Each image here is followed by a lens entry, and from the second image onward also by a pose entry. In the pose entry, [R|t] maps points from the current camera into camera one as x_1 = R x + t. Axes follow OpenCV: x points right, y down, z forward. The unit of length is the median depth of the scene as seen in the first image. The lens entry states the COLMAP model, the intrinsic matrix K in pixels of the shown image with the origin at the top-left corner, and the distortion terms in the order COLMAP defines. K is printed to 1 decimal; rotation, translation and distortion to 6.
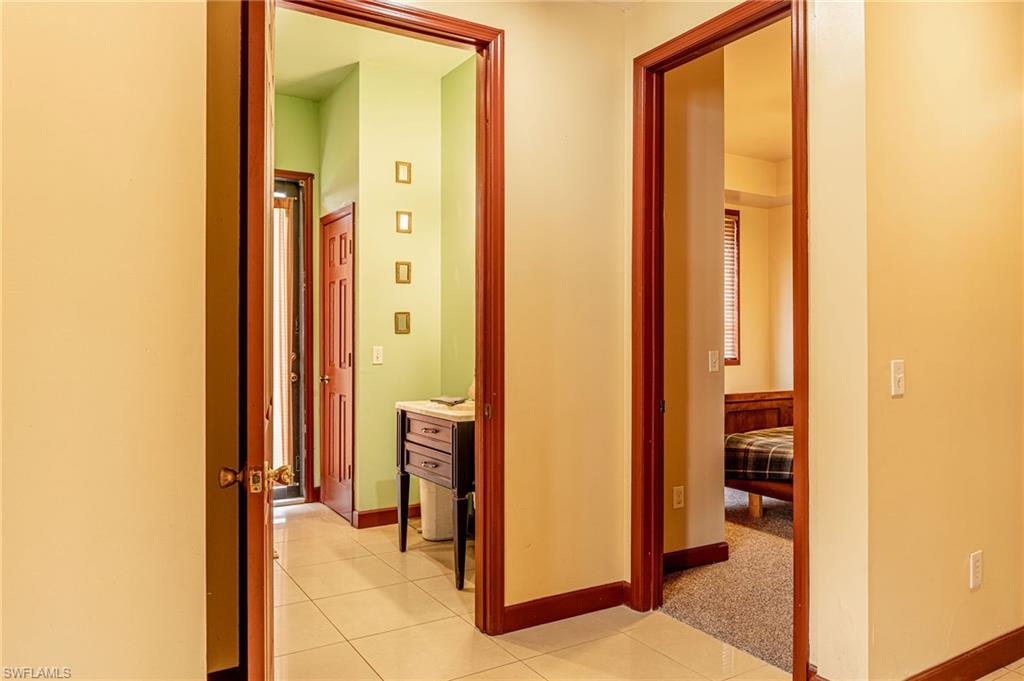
lens RADIAL K [[708.6, 0, 513.7], [0, 708.6, 343.1], [0, 0, 1]] dist [-0.003792, -0.000927]
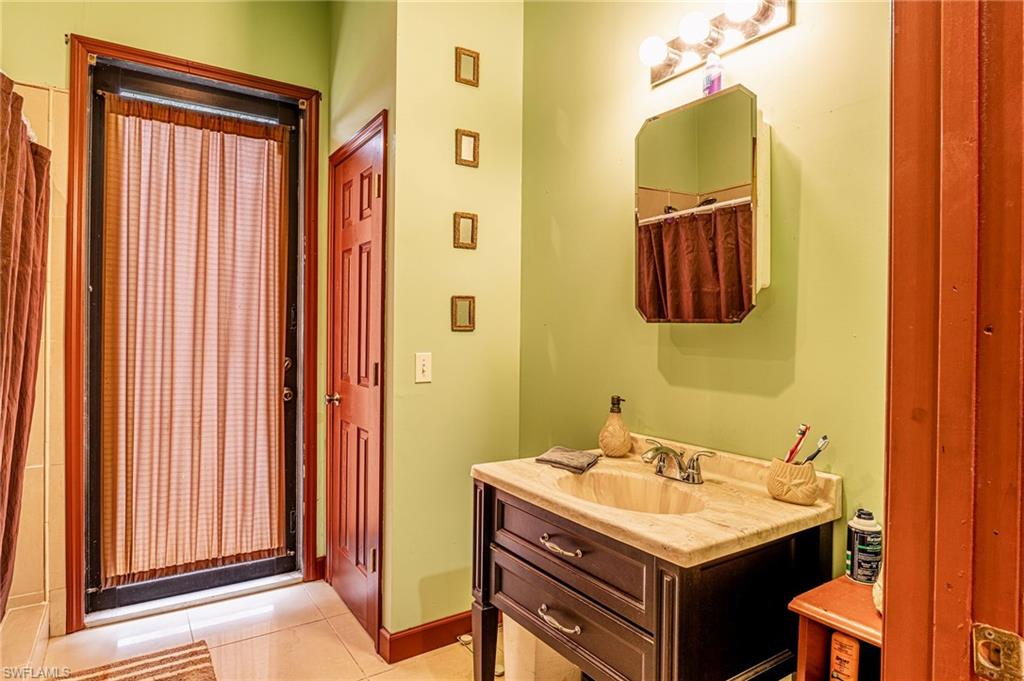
lens RADIAL K [[581.9, 0, 504.9], [0, 581.9, 333.7], [0, 0, 1]] dist [-0.017515, -0.001416]
pose [[0.999656, 0.008498, 0.024803, -0.132654], [-0.008428, 0.999960, -0.002922, -0.010165], [-0.024826, 0.002712, 0.999688, 0.496878]]
